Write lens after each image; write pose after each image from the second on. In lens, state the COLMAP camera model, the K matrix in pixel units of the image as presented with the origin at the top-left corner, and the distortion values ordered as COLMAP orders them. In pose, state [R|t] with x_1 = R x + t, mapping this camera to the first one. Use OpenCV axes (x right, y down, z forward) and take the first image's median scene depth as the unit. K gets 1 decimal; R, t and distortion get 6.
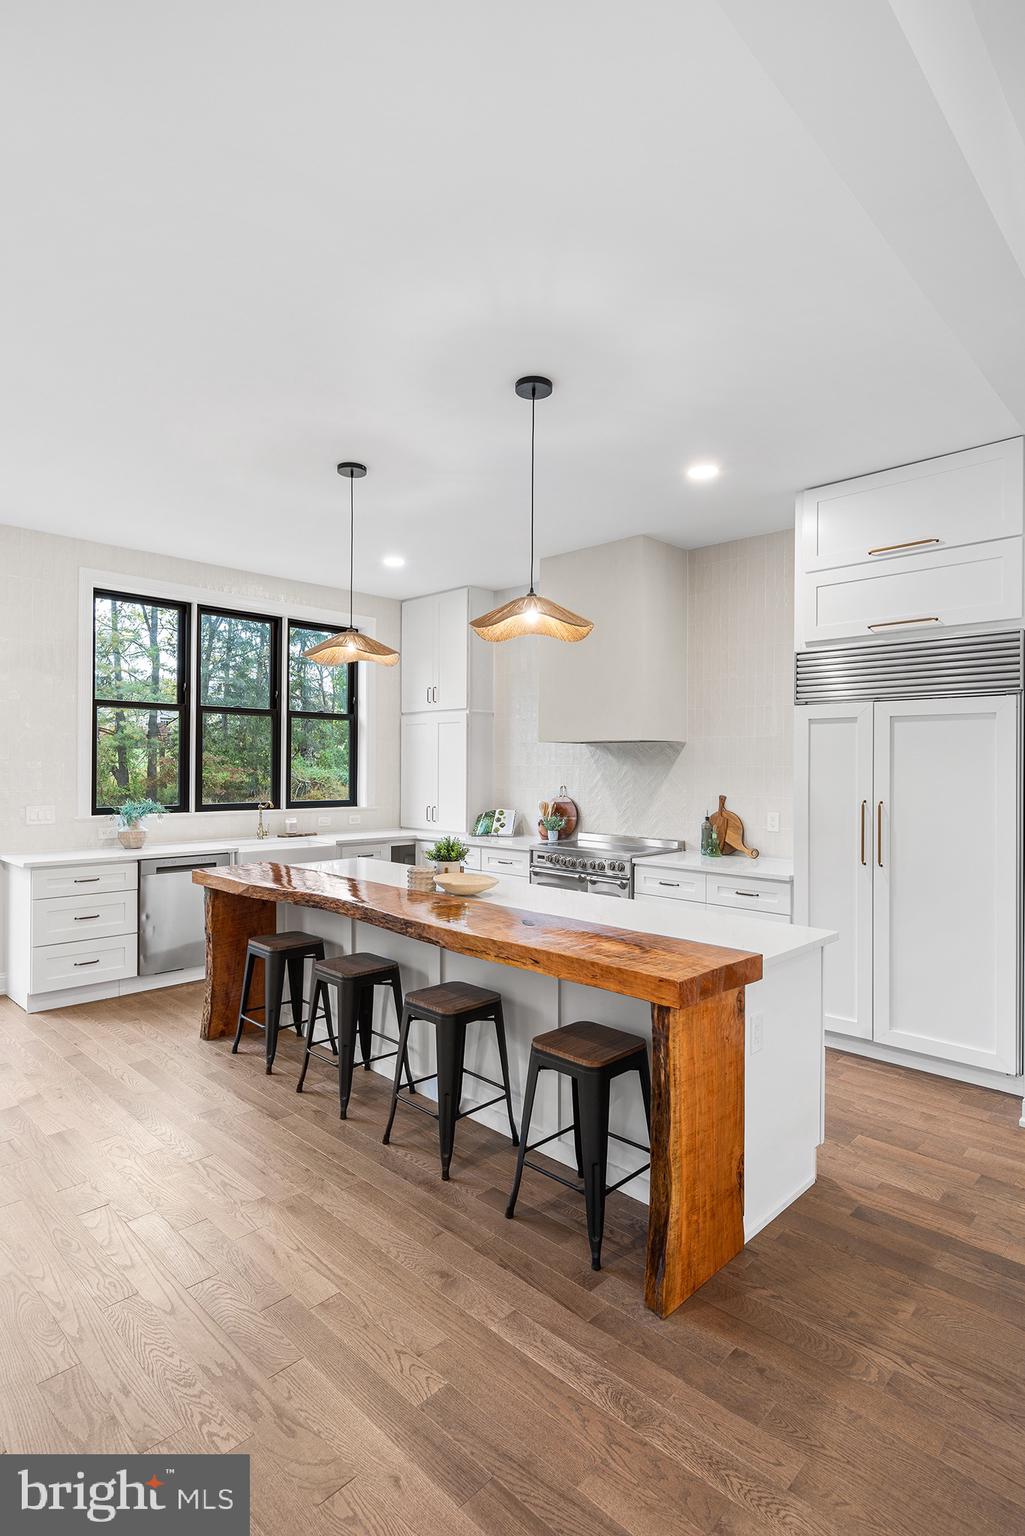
lens RADIAL K [[778.1, 0, 519.5], [0, 778.1, 768.3], [0, 0, 1]] dist [-0.003917, -0.000783]
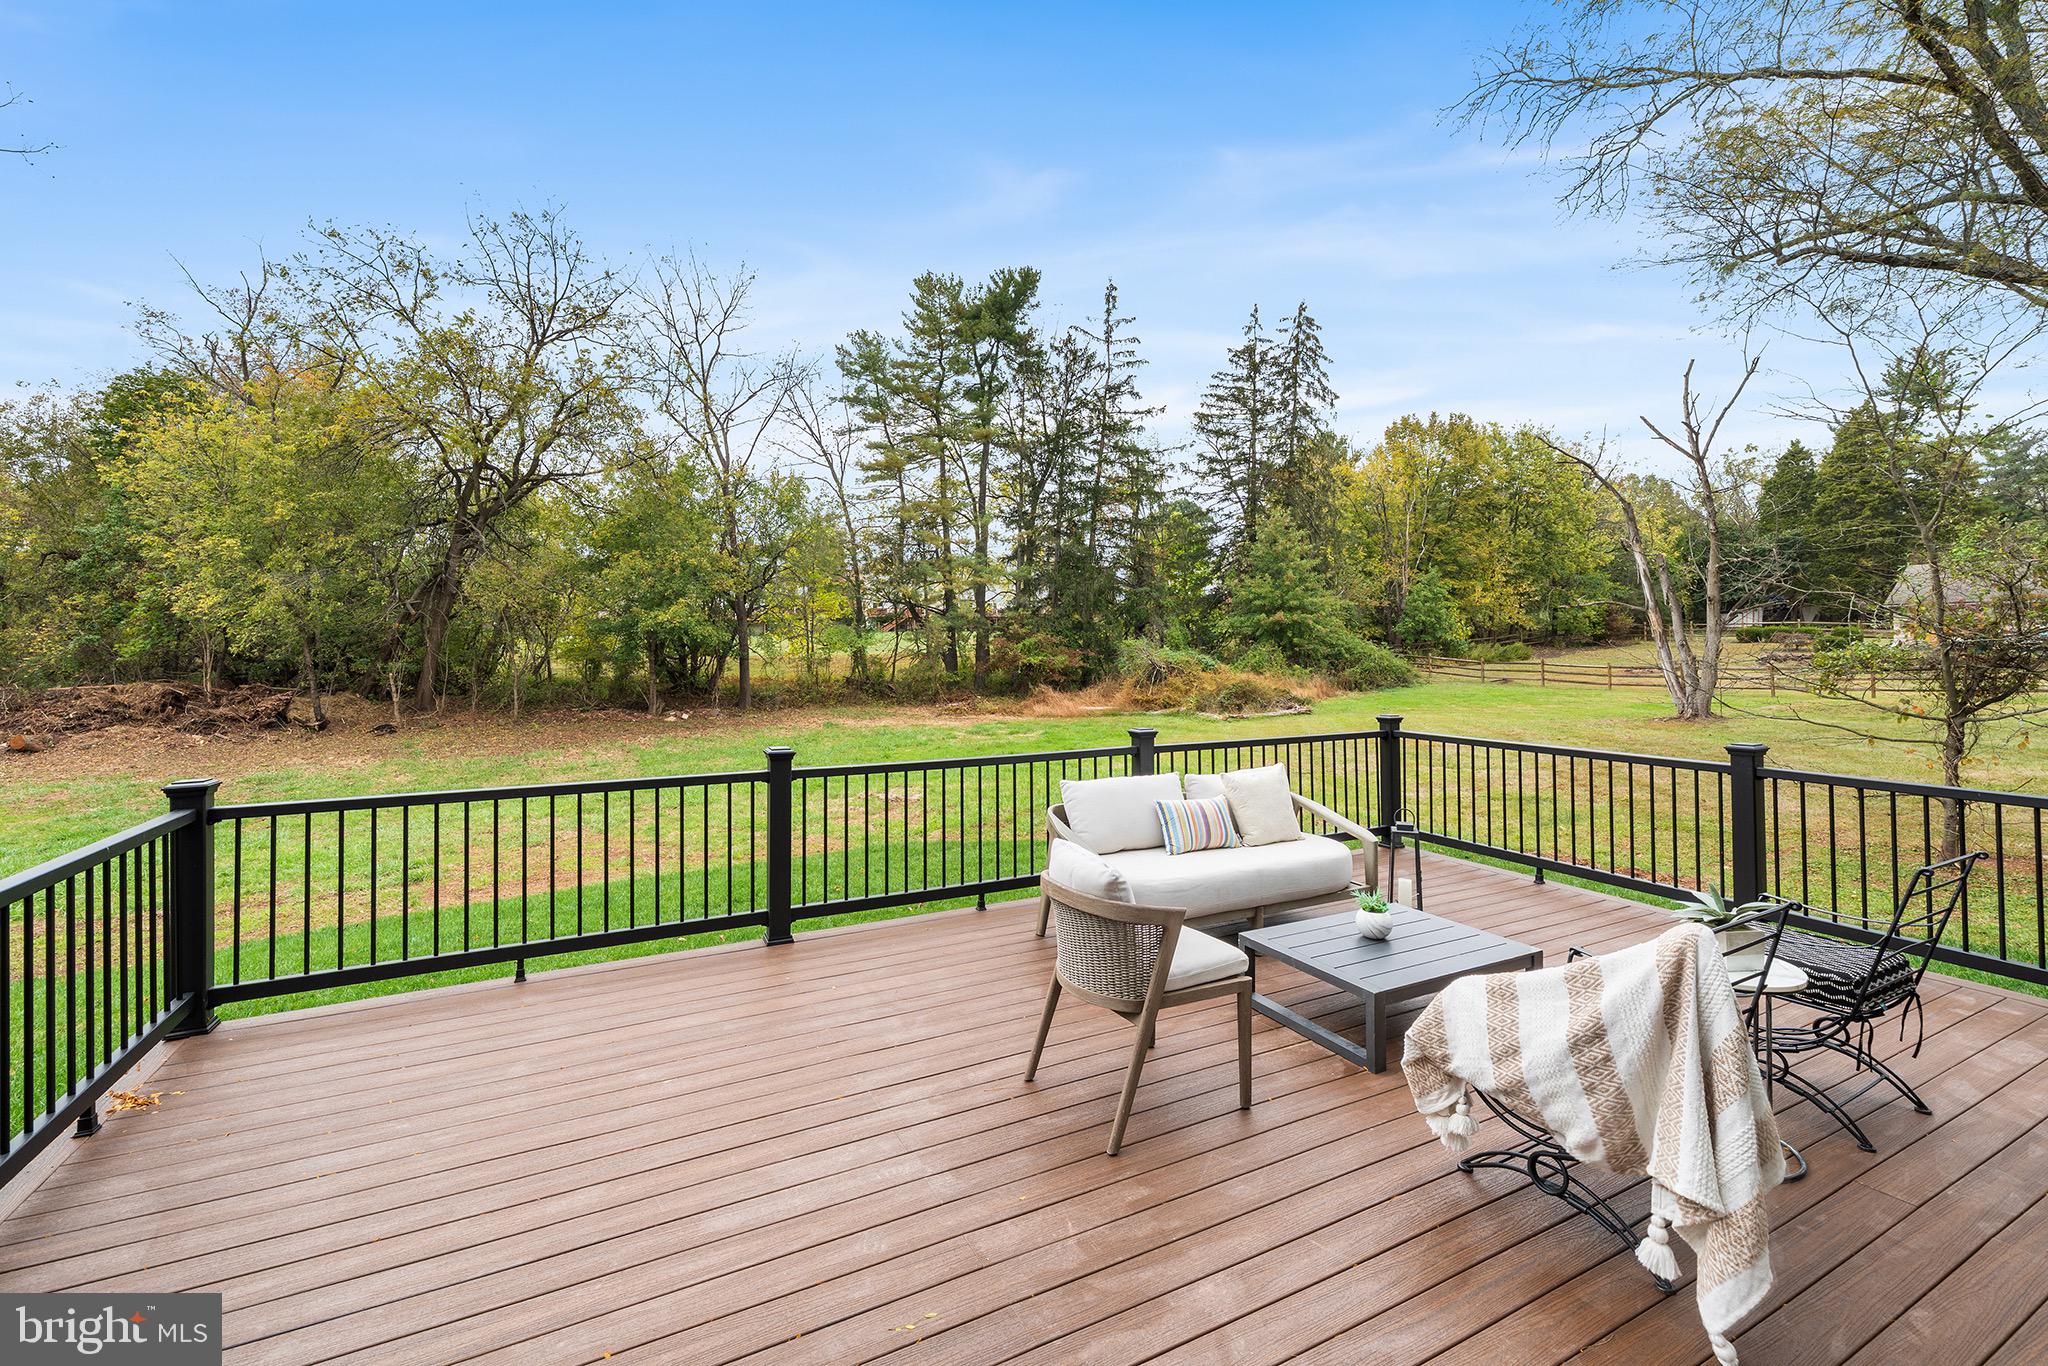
lens RADIAL K [[874.7, 0, 1032.9], [0, 874.7, 631.3], [0, 0, 1]] dist [-0.000225, 0.000144]
pose [[0.948011, -0.012588, -0.317987, -1.419097], [0.005074, 0.999688, -0.024449, 0.024931], [0.318196, 0.021564, 0.947780, 1.049980]]
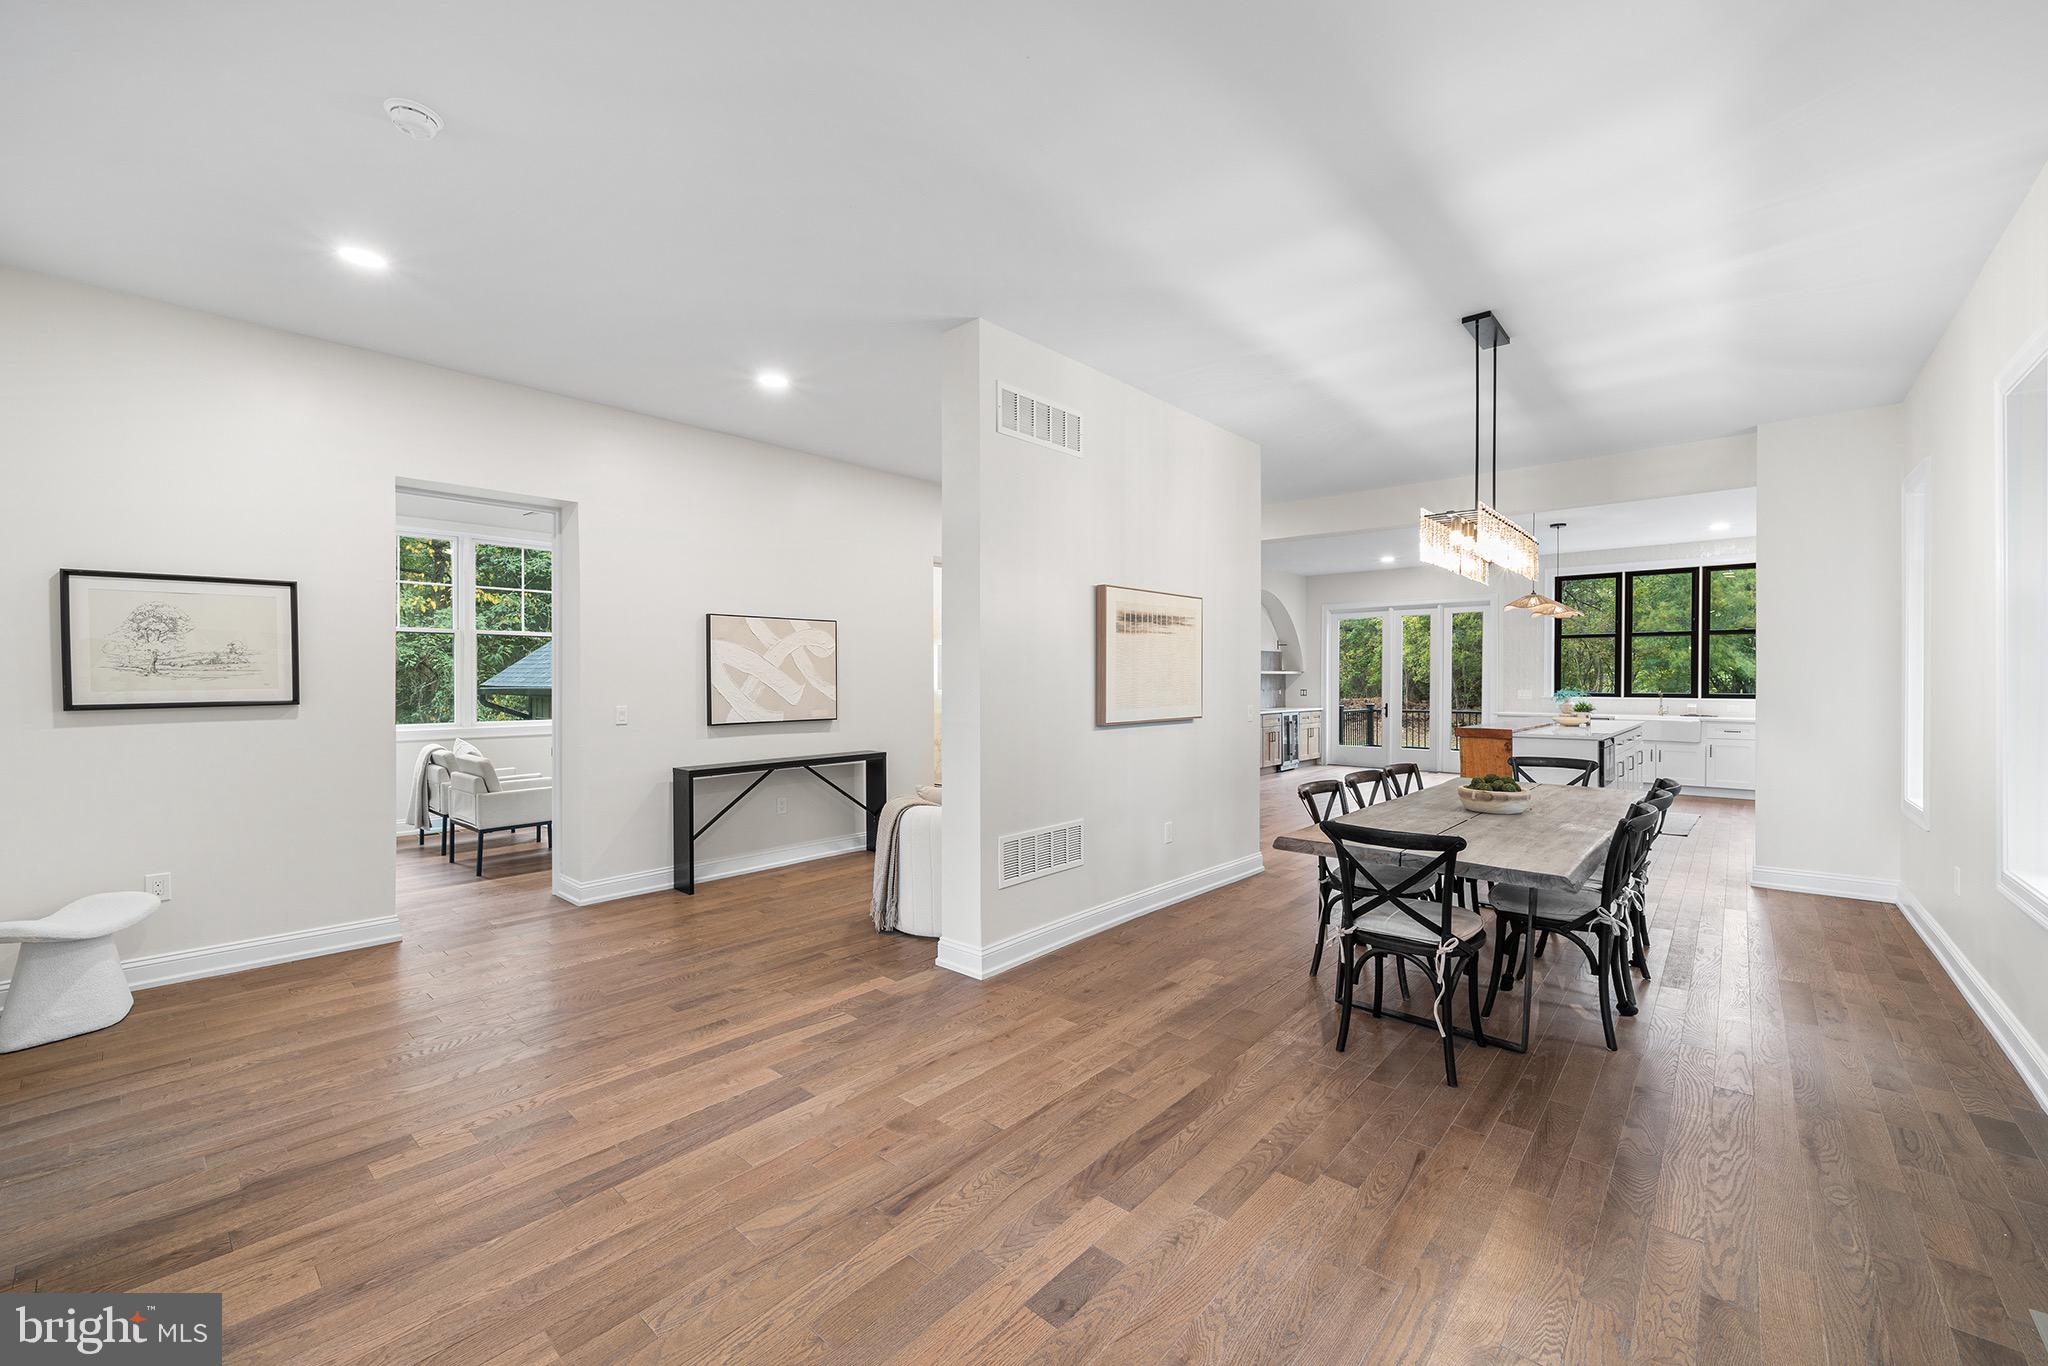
lens RADIAL K [[806.2, 0, 1024.0], [0, 806.2, 683.0], [0, 0, 1]] dist [-0.000361, -0.000017]
pose [[0.034347, 0.000258, -0.999410, 2.189309], [-0.004612, 0.999989, 0.000099, 0.054485], [0.999399, 0.004606, 0.034348, -0.591228]]
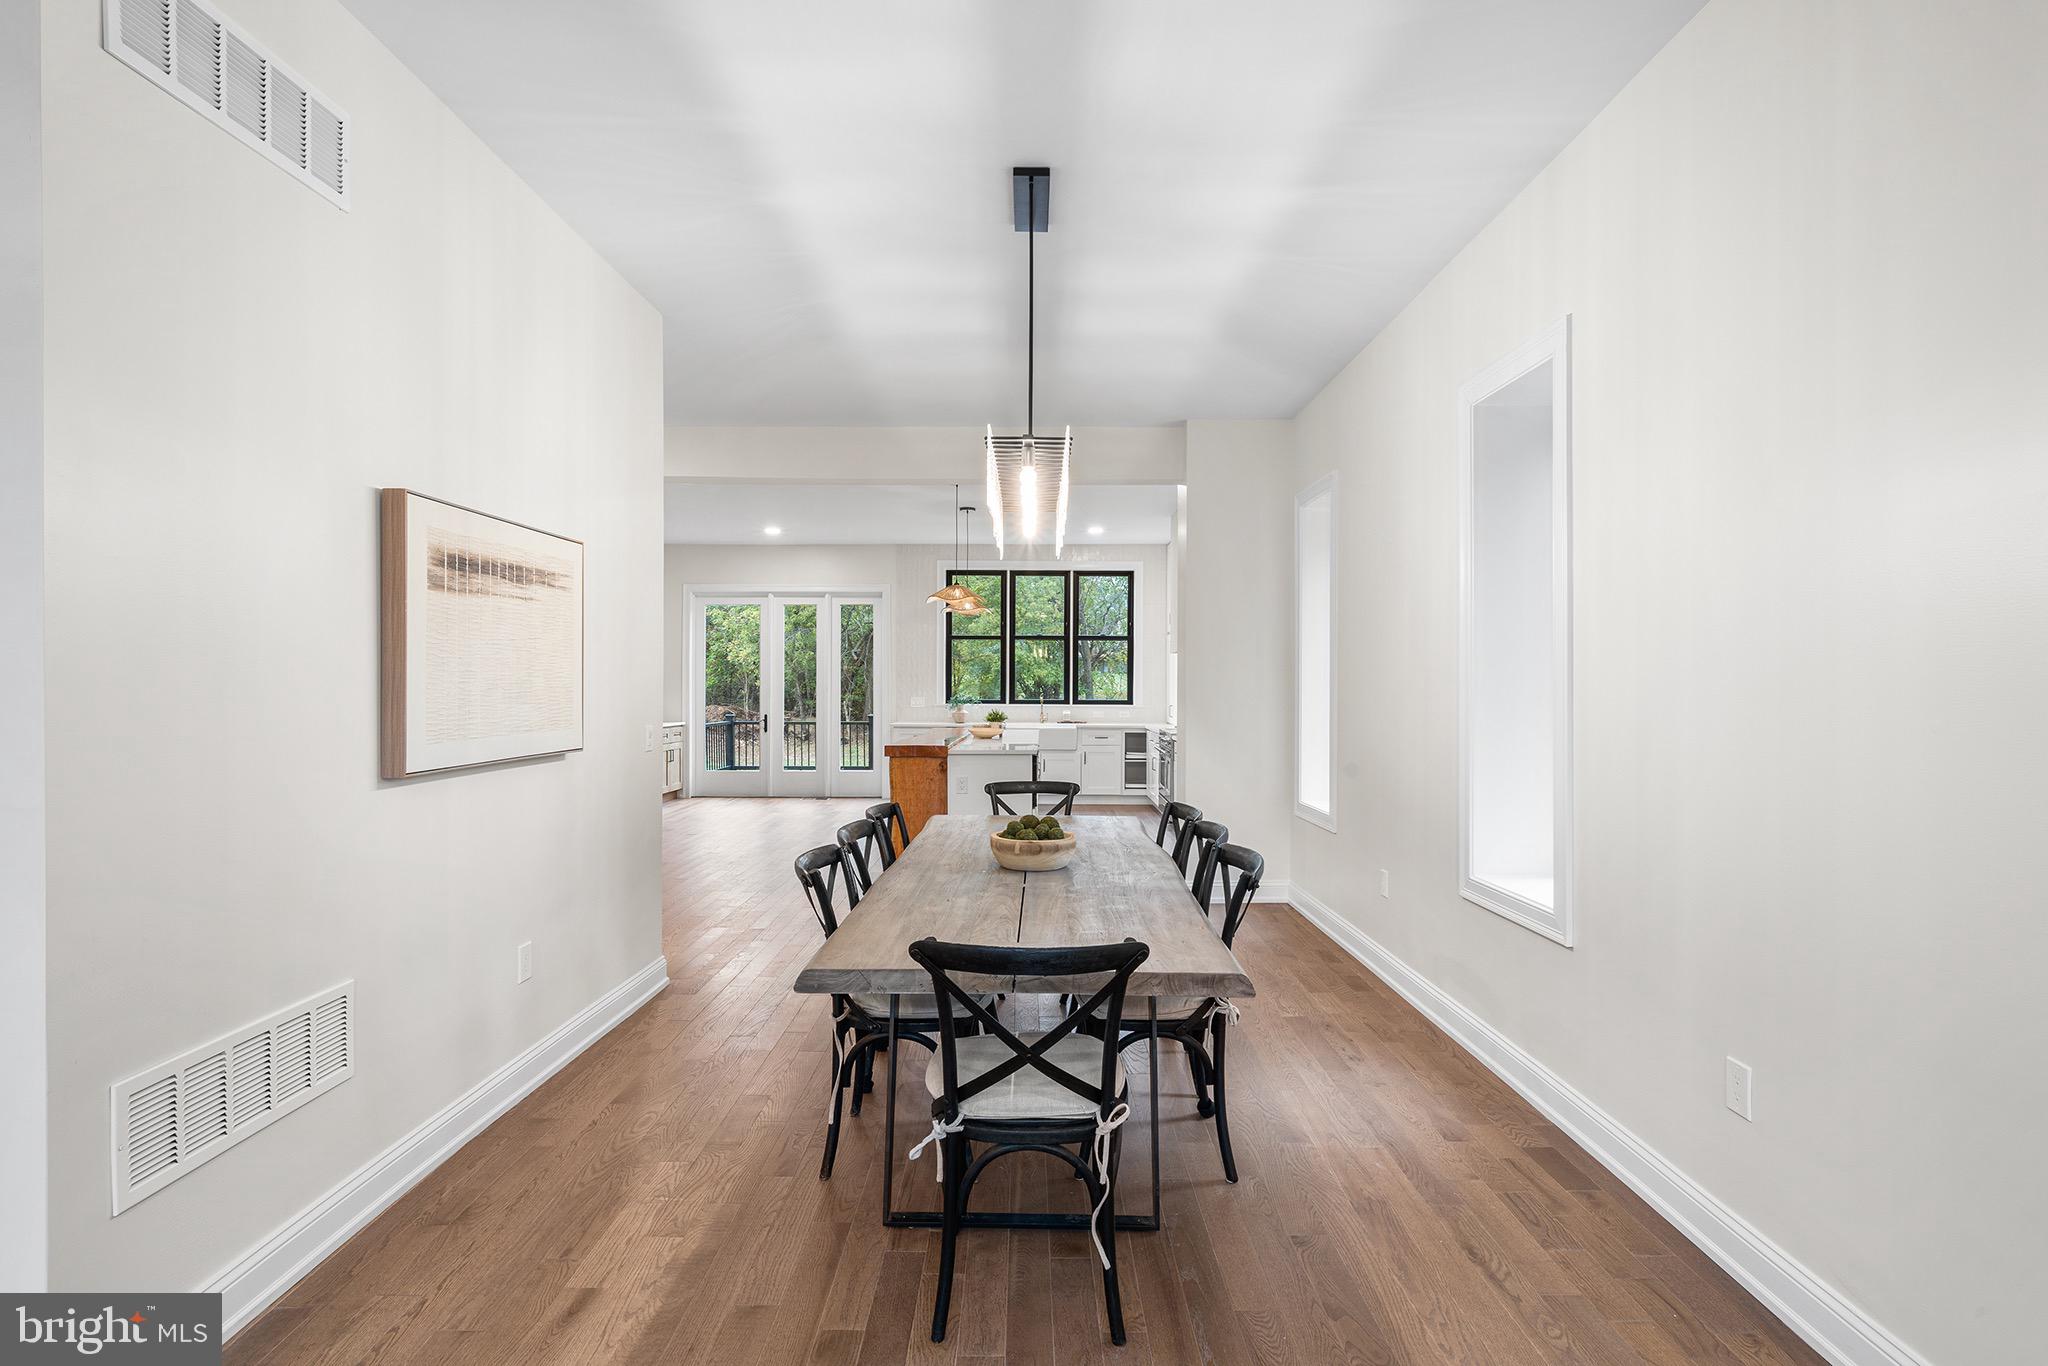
lens RADIAL K [[994.4, 0, 1025.6], [0, 994.4, 691.5], [0, 0, 1]] dist [-0.001314, 0.000174]
pose [[0.689527, 0.002716, -0.724255, 1.816255], [-0.003751, 0.999993, 0.000179, 0.052650], [0.724251, 0.002593, 0.689532, -0.600117]]
